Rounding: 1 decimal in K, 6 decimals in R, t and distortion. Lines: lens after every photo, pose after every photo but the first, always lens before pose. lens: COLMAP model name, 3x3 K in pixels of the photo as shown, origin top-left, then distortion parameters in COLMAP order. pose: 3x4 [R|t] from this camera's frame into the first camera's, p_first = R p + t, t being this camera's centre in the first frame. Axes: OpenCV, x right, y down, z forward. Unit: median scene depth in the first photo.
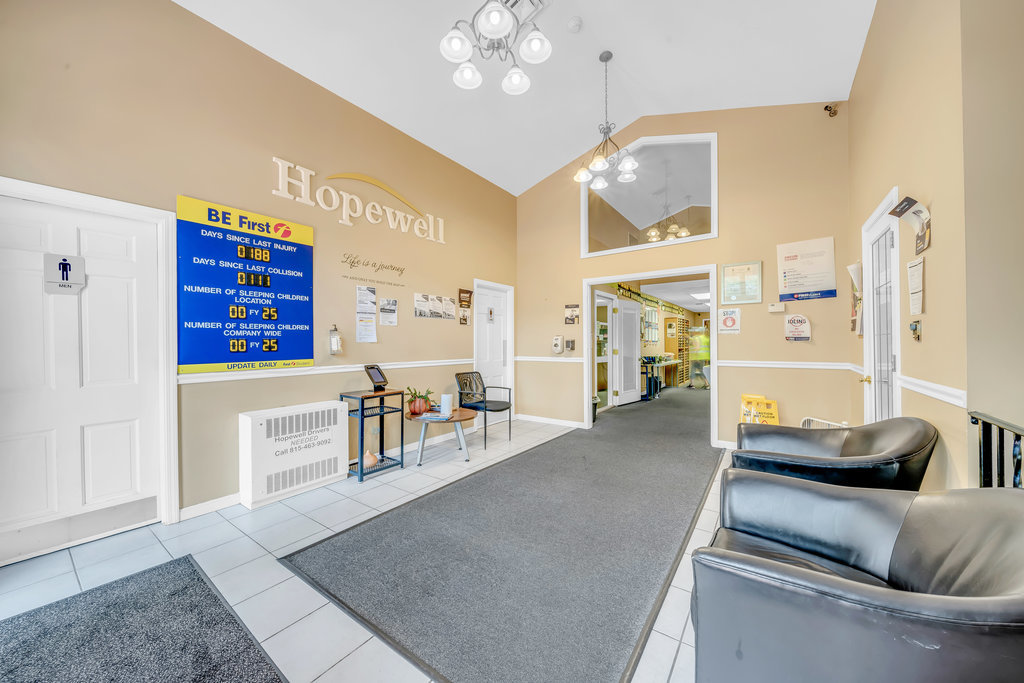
lens RADIAL K [[364.1, 0, 505.7], [0, 364.1, 344.0], [0, 0, 1]] dist [0.001074, 0.000062]
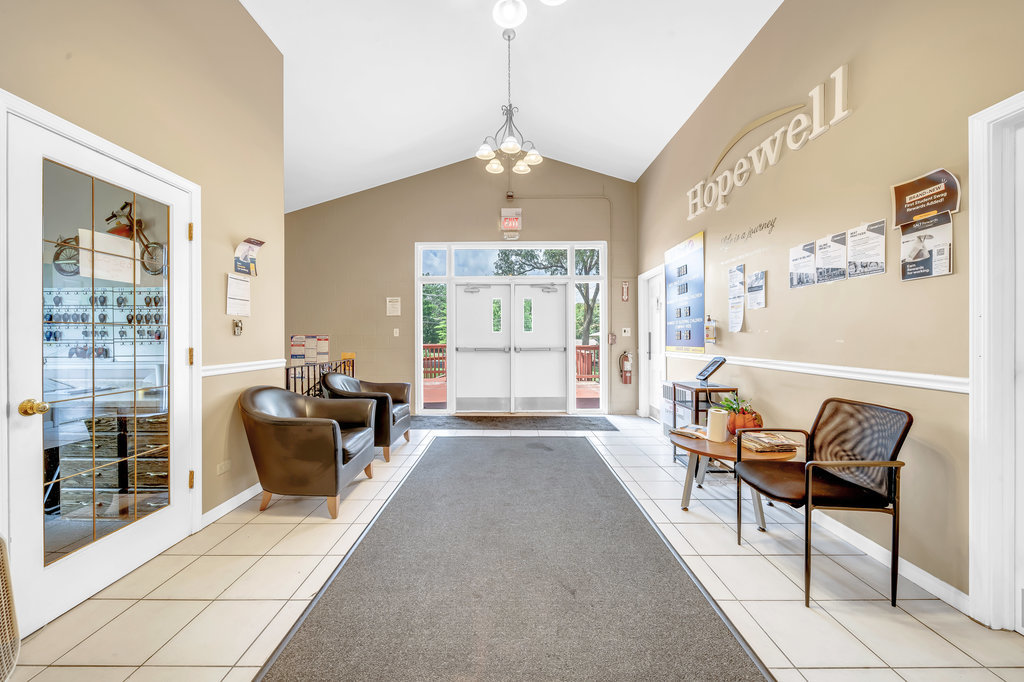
lens RADIAL K [[364.1, 0, 508.4], [0, 364.1, 337.8], [0, 0, 1]] dist [0.001074, 0.000062]
pose [[-0.811877, 0.013886, -0.583664, 0.464329], [0.012378, 0.999902, 0.006571, -0.001316], [0.583698, -0.001890, -0.811969, 1.155636]]
